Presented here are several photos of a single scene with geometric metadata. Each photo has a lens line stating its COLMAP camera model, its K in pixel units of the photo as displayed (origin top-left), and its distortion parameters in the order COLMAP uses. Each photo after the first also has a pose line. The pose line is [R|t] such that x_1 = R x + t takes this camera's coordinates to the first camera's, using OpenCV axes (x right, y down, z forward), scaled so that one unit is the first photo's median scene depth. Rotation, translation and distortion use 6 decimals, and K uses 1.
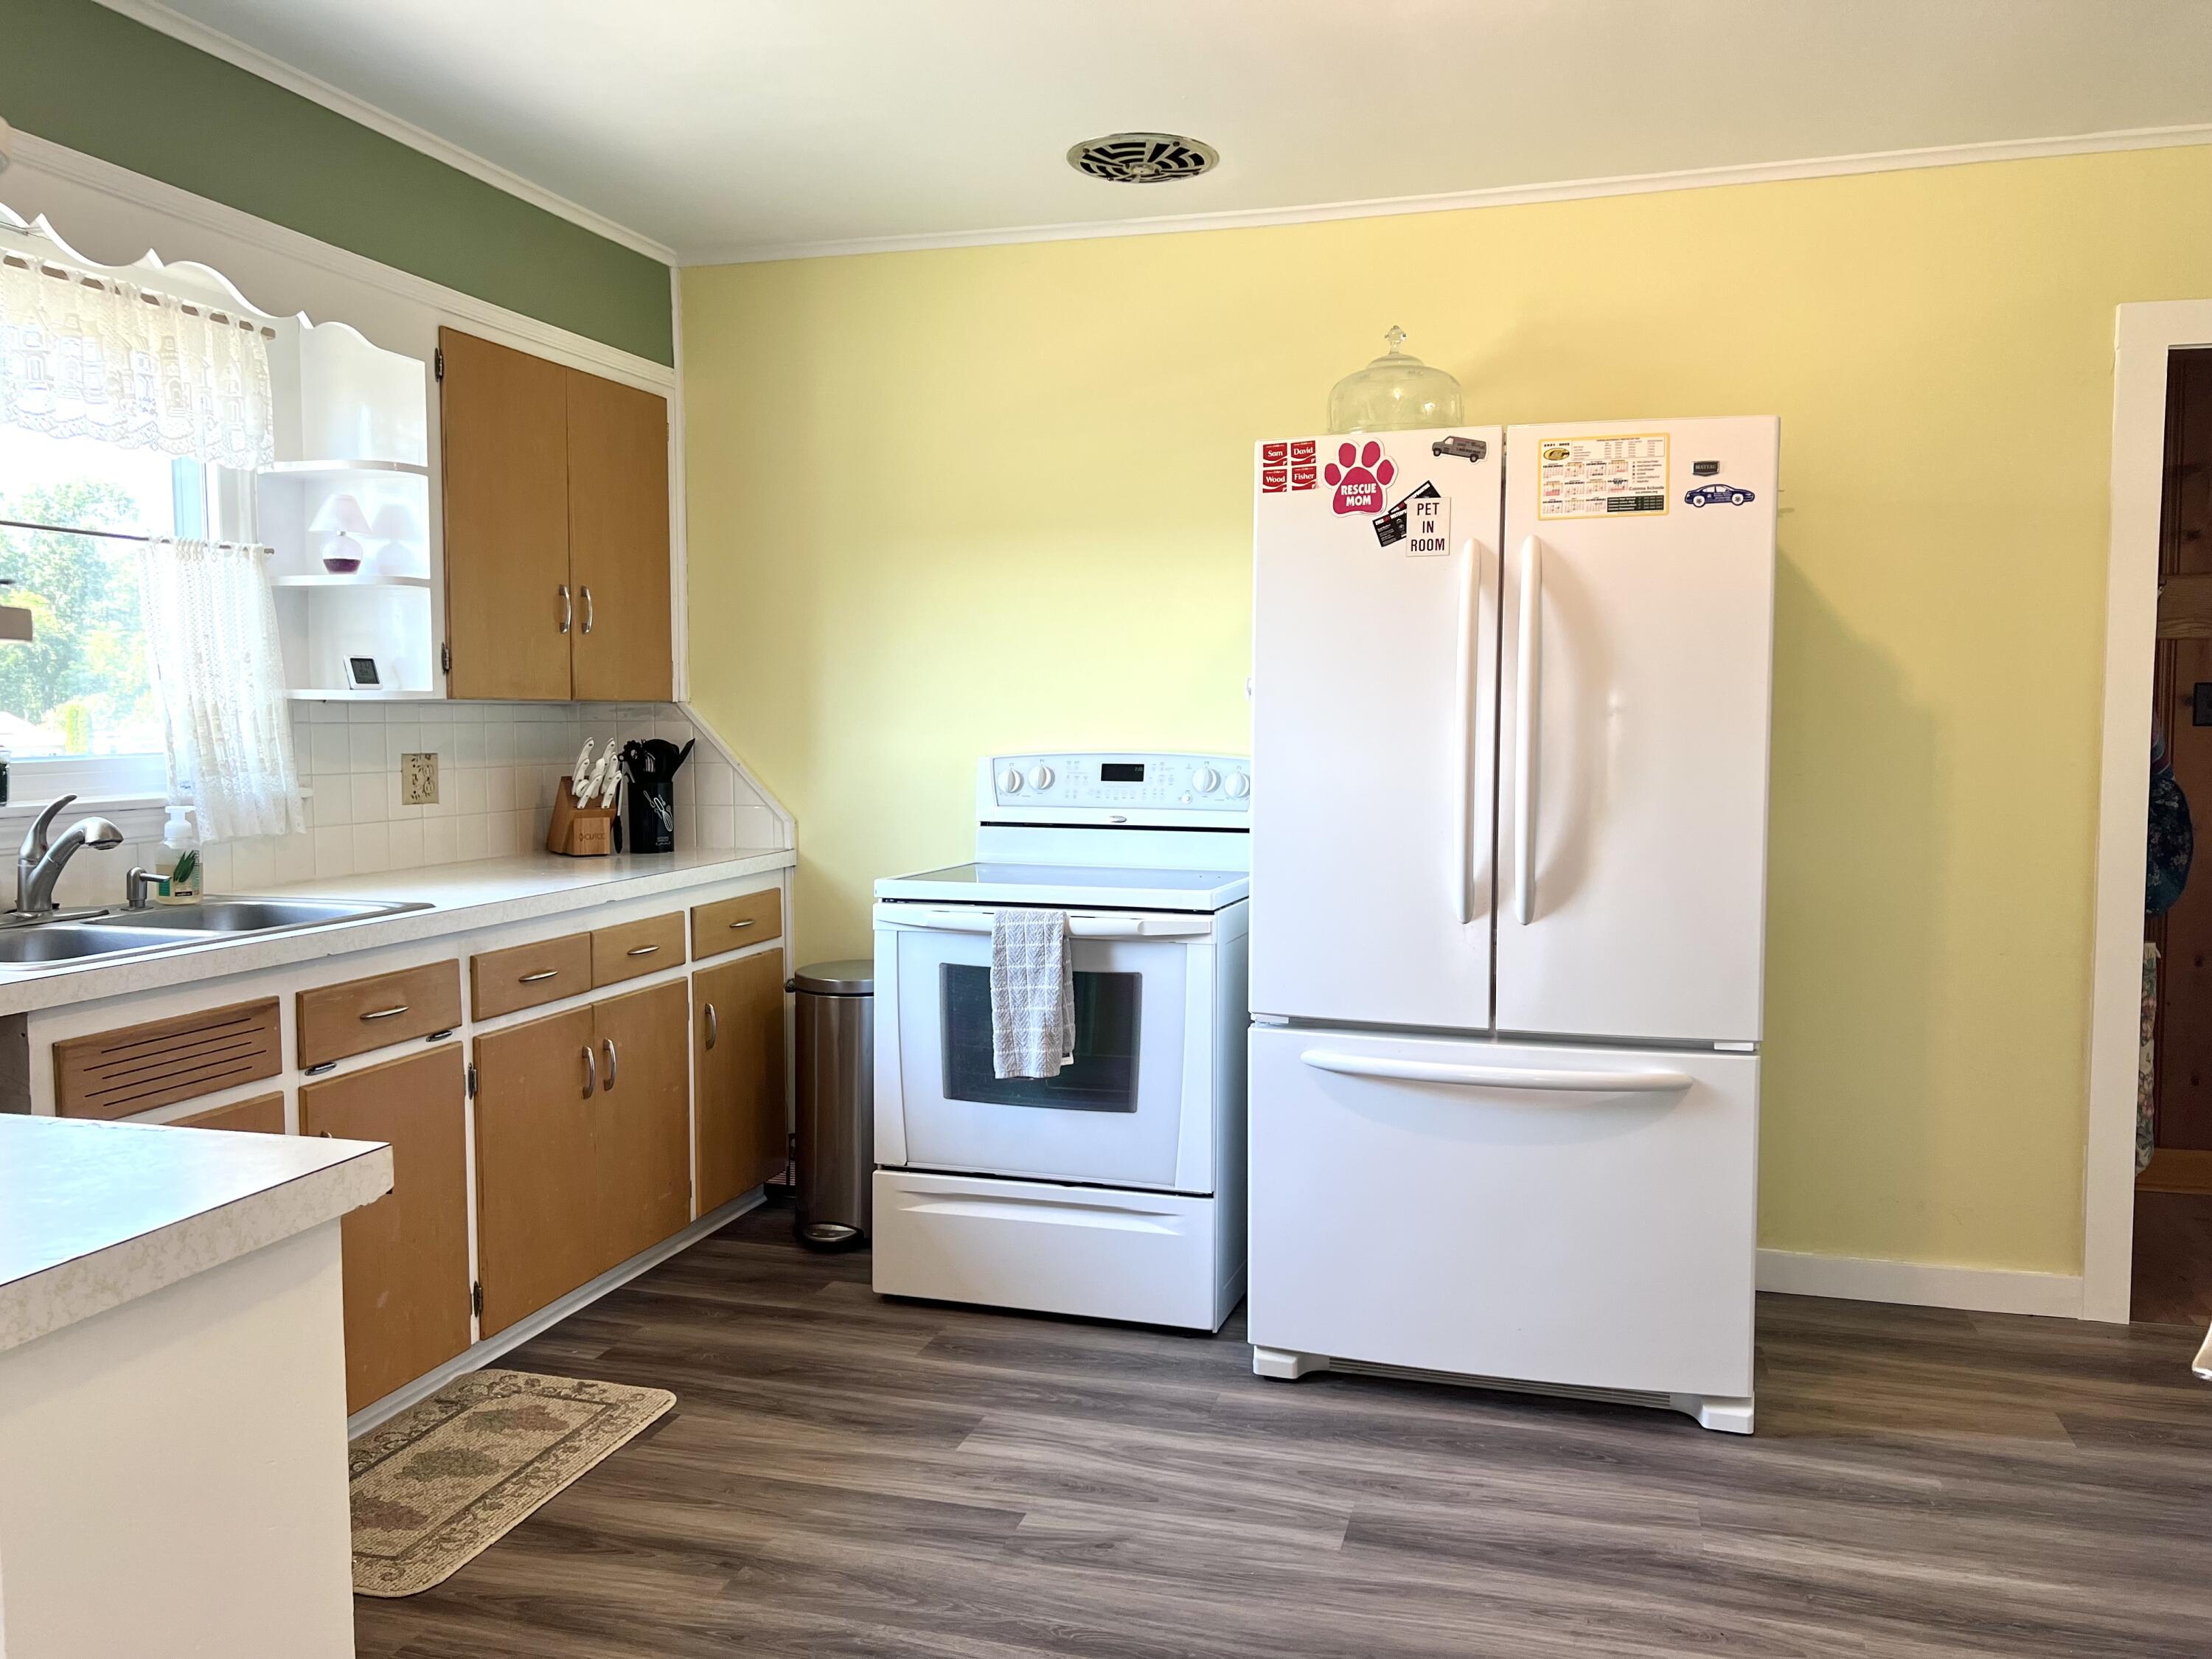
lens RADIAL K [[1679.6, 0, 1119.7], [0, 1679.6, 818.5], [0, 0, 1]] dist [0.060330, -0.067807]
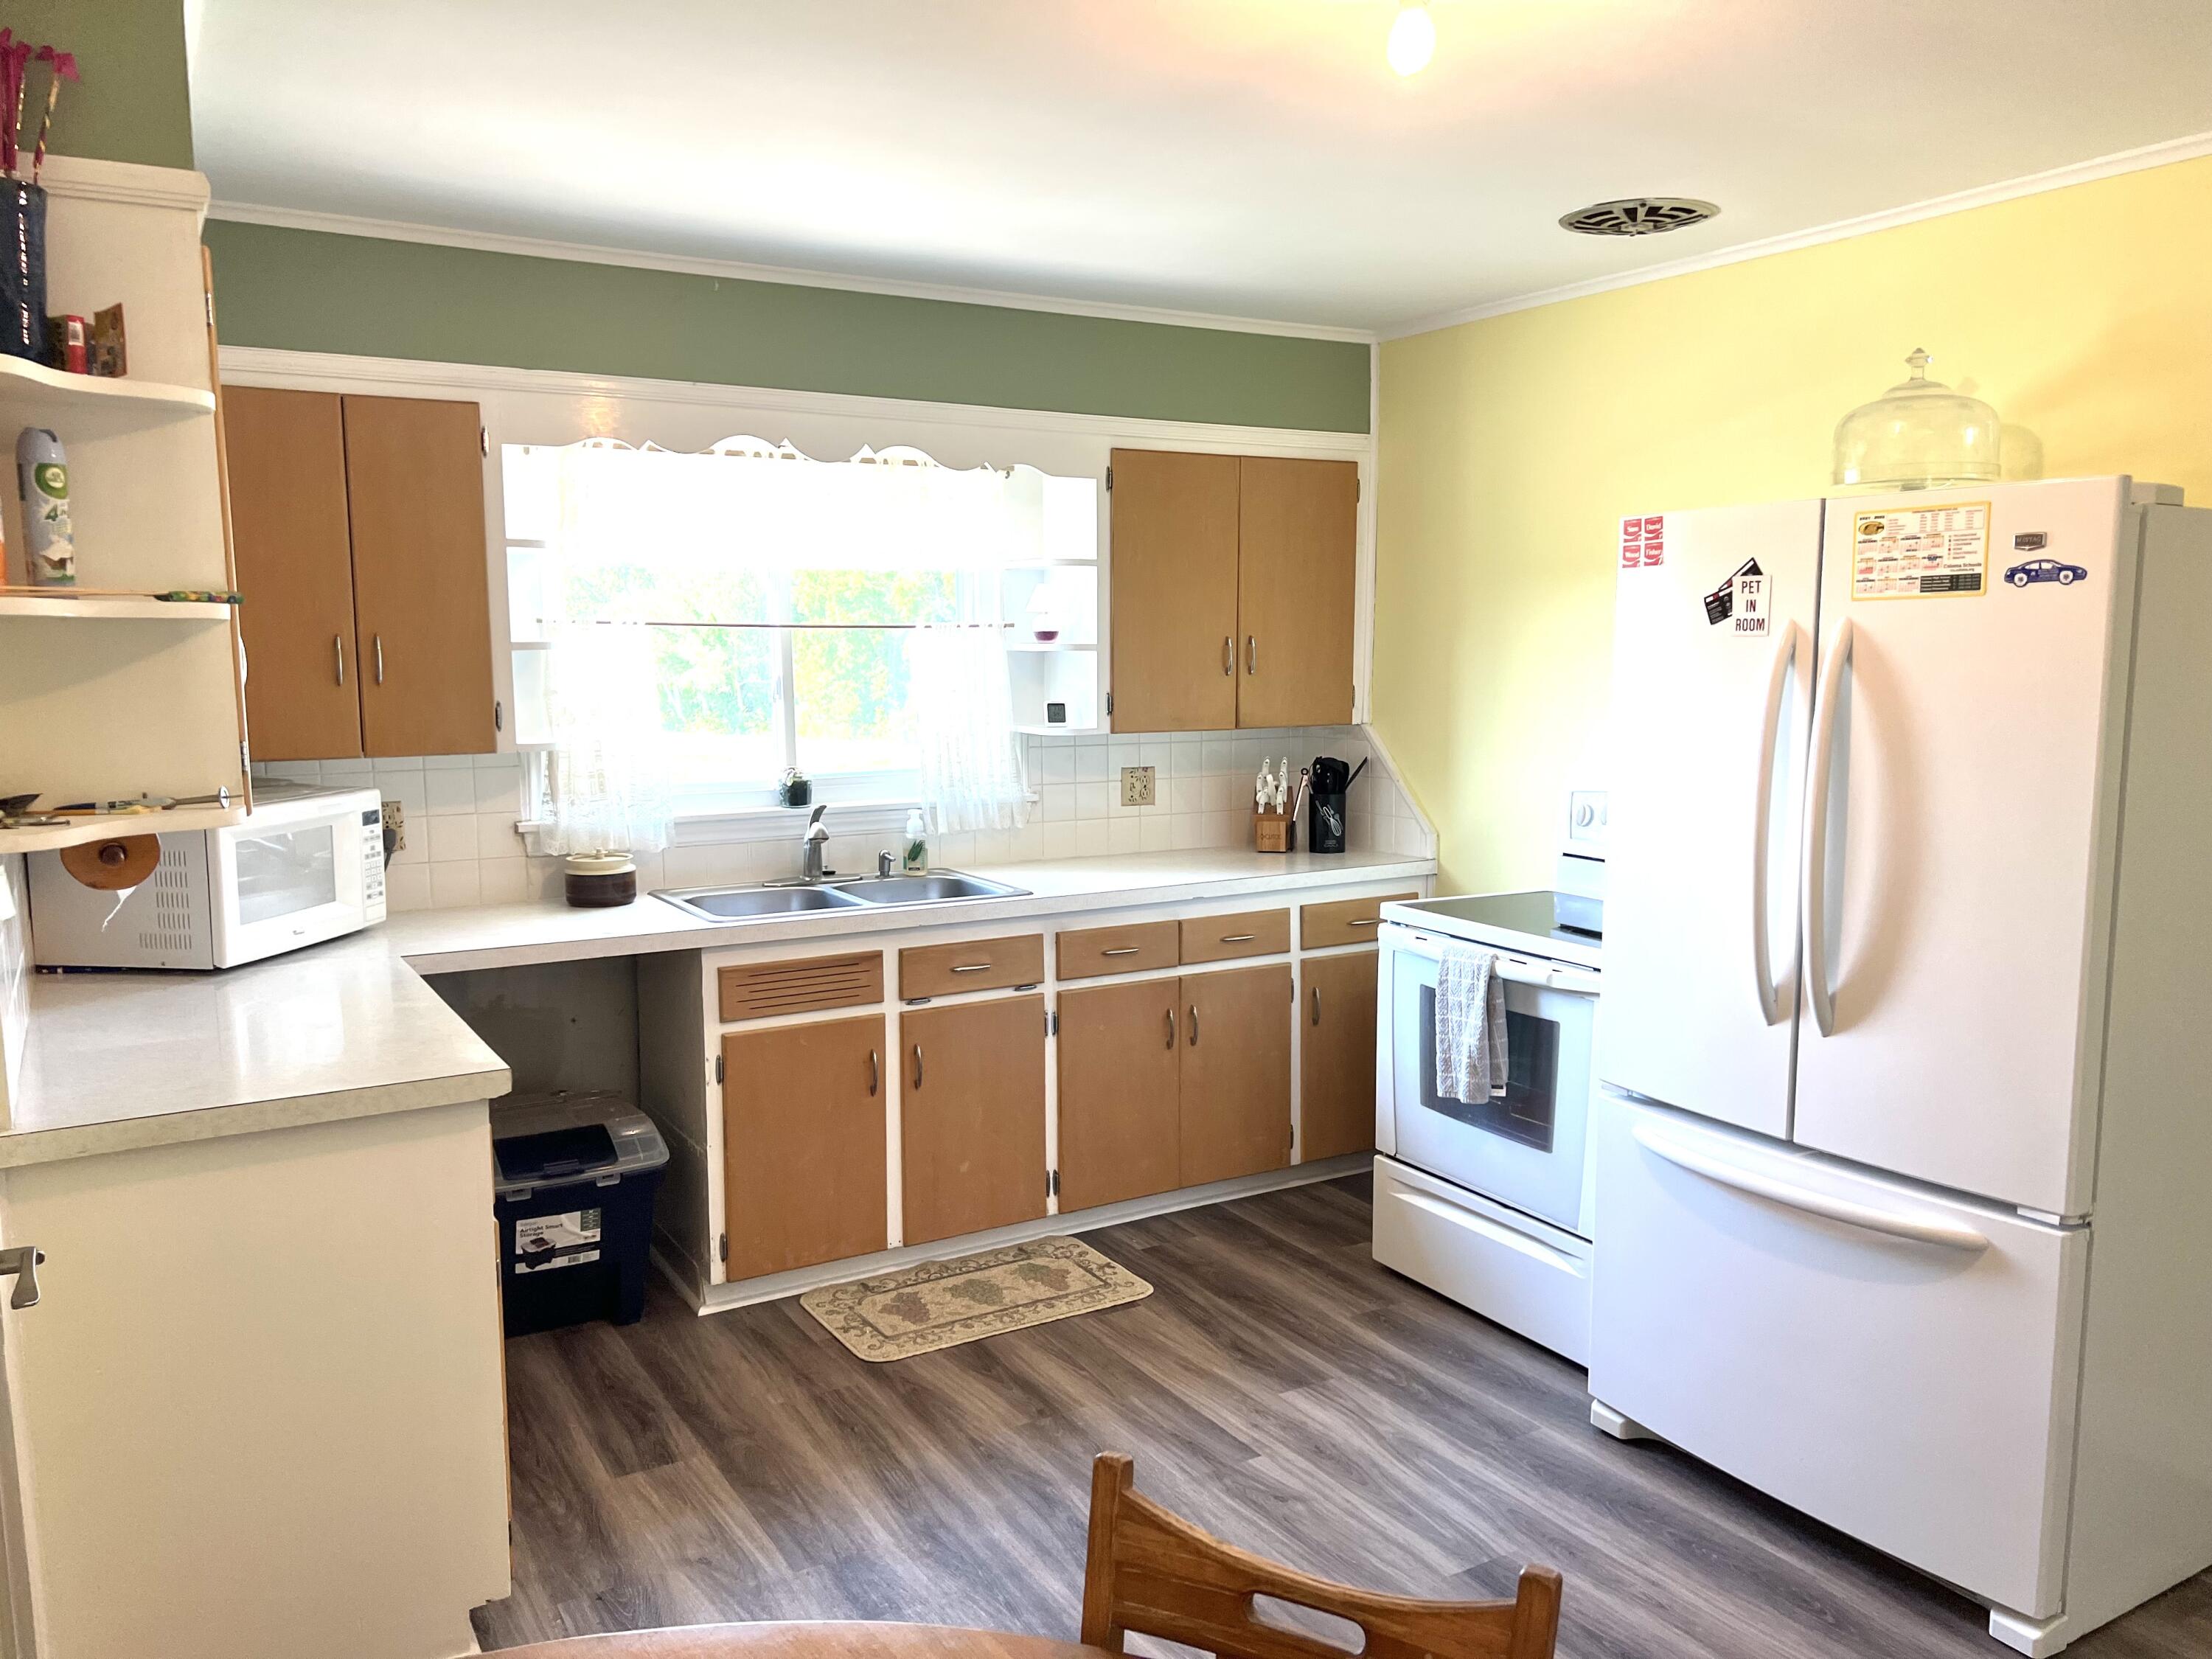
lens RADIAL K [[1679.6, 0, 1124.2], [0, 1679.6, 833.3], [0, 0, 1]] dist [0.060330, -0.067807]
pose [[0.729986, 0.077016, -0.679109, 0.574796], [-0.039849, 0.996736, 0.070204, -0.096953], [0.682300, -0.024186, 0.730672, 0.058052]]
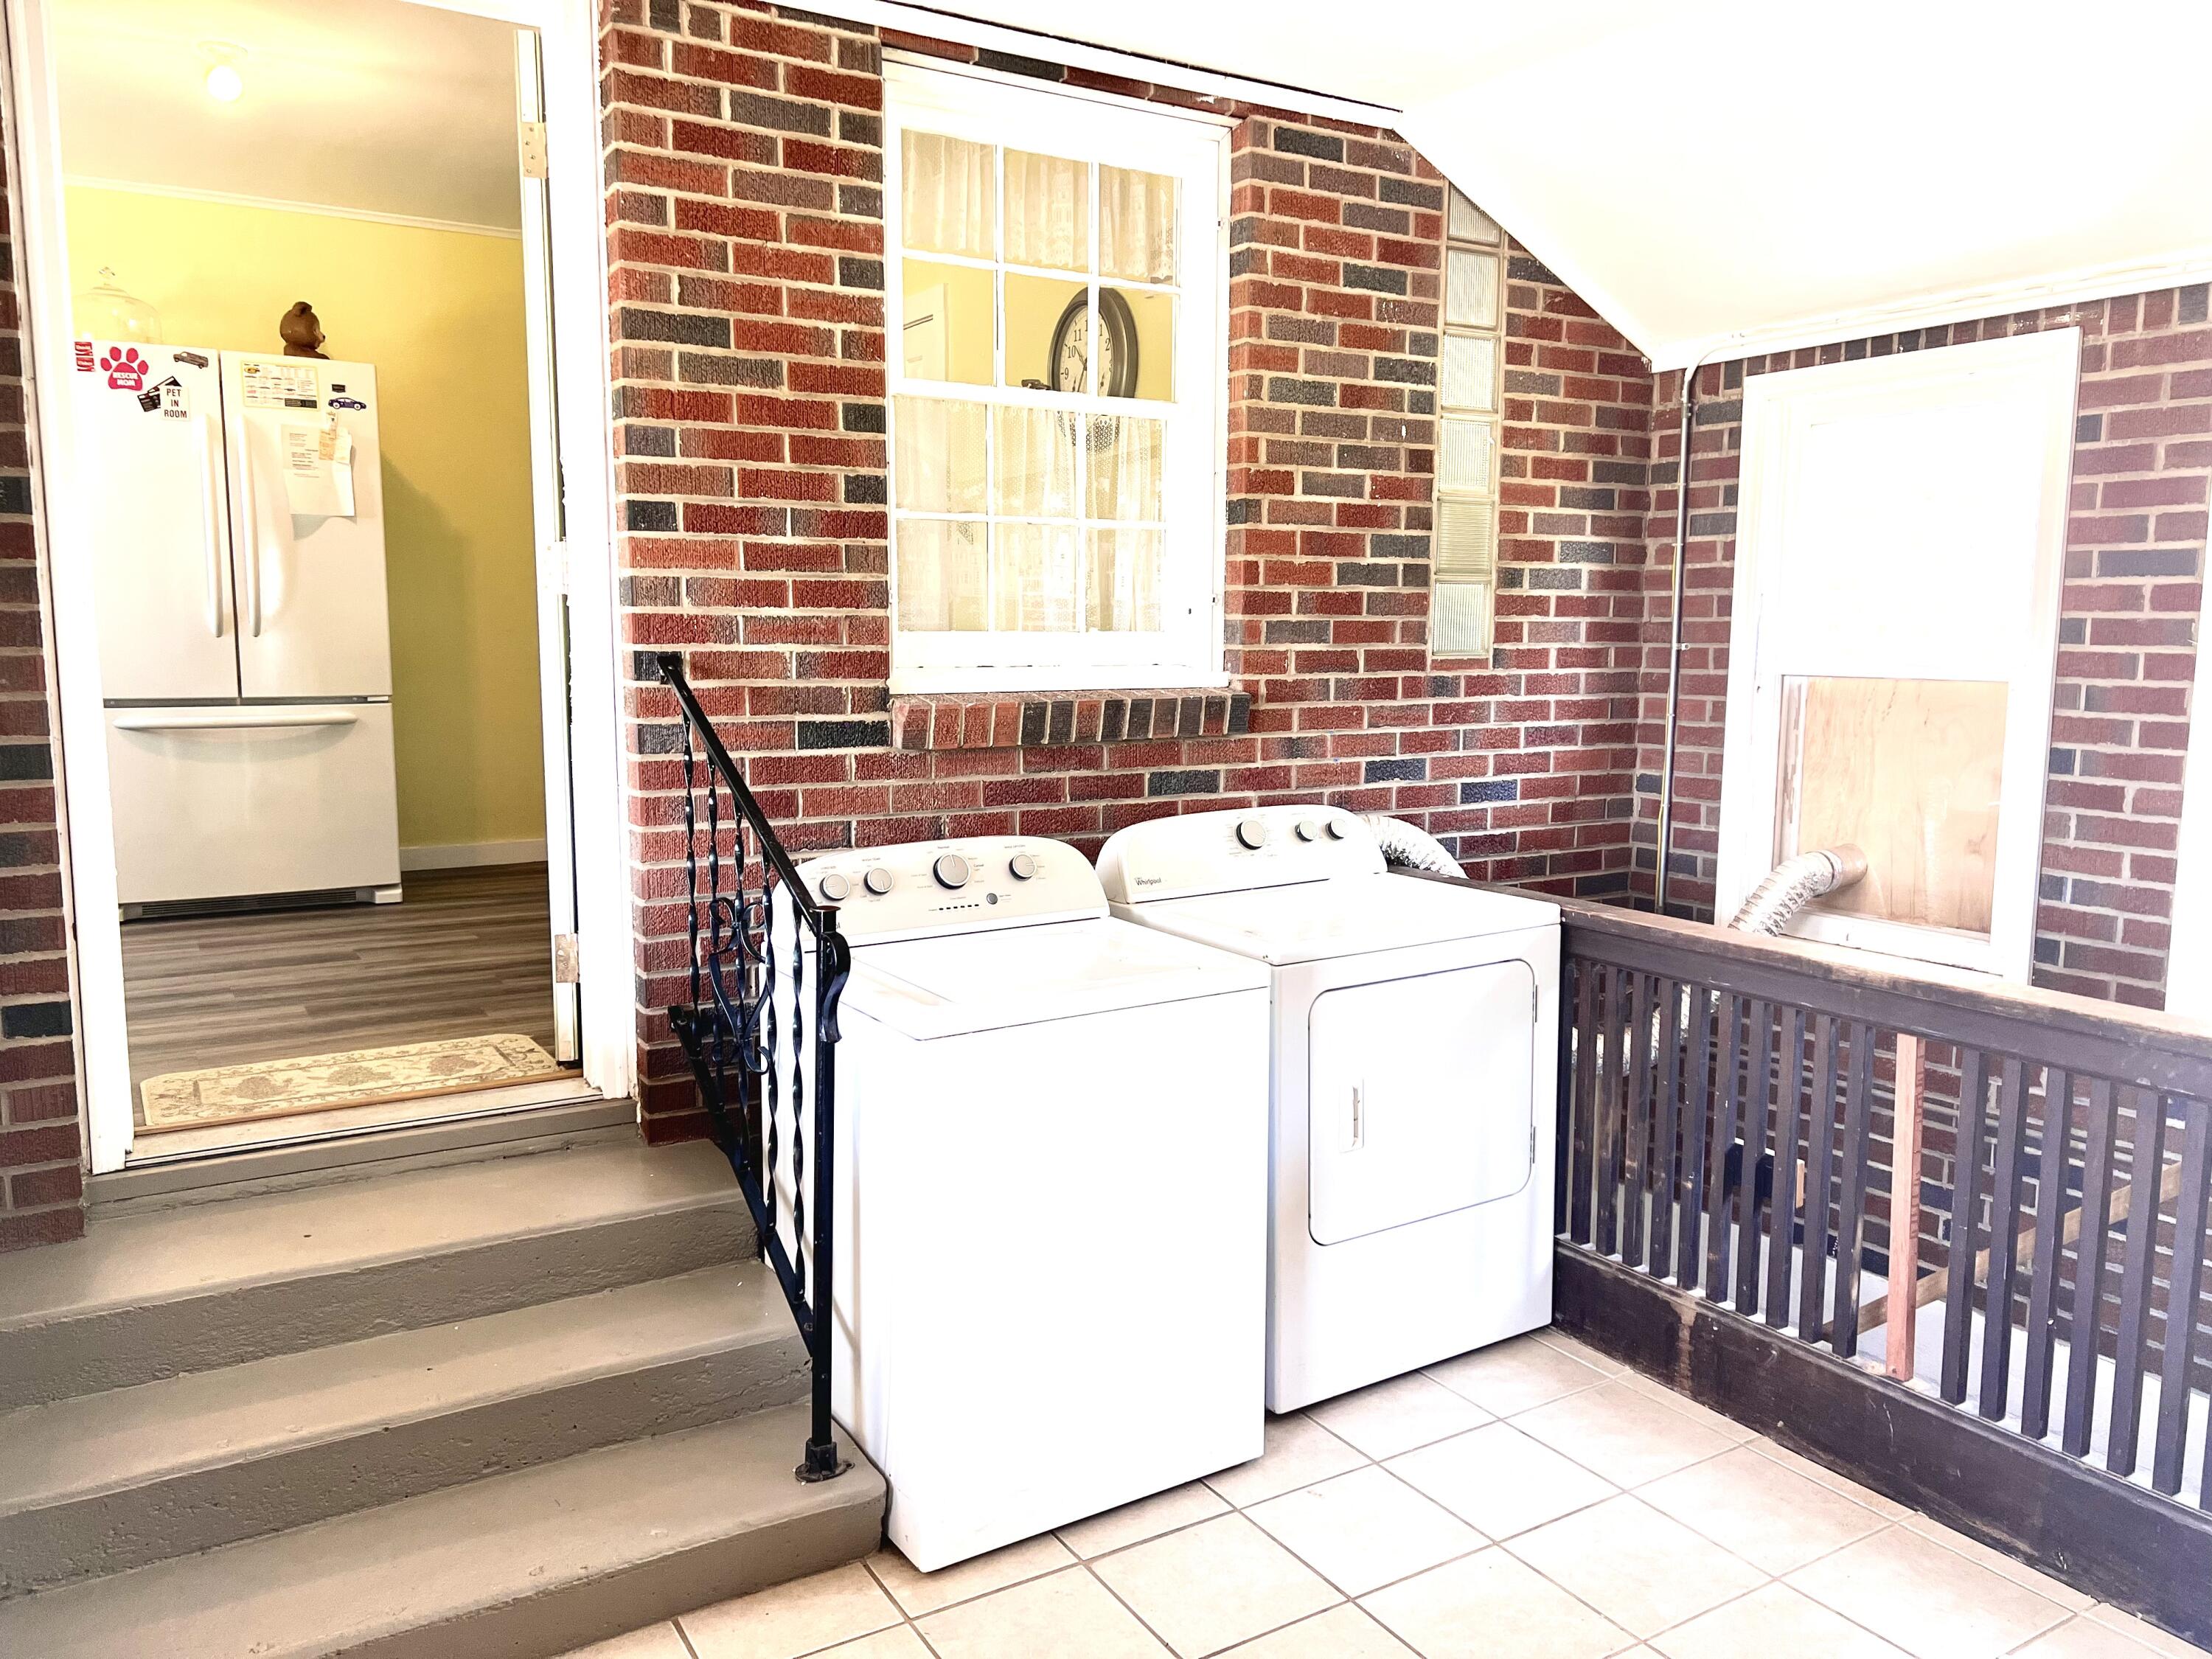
lens RADIAL K [[1679.6, 0, 1118.8], [0, 1679.6, 871.3], [0, 0, 1]] dist [0.060330, -0.067807]
pose [[0.678538, -0.097045, 0.728127, -0.468826], [0.039106, 0.994601, 0.096118, 0.171060], [-0.733524, -0.036745, 0.678670, -0.893053]]
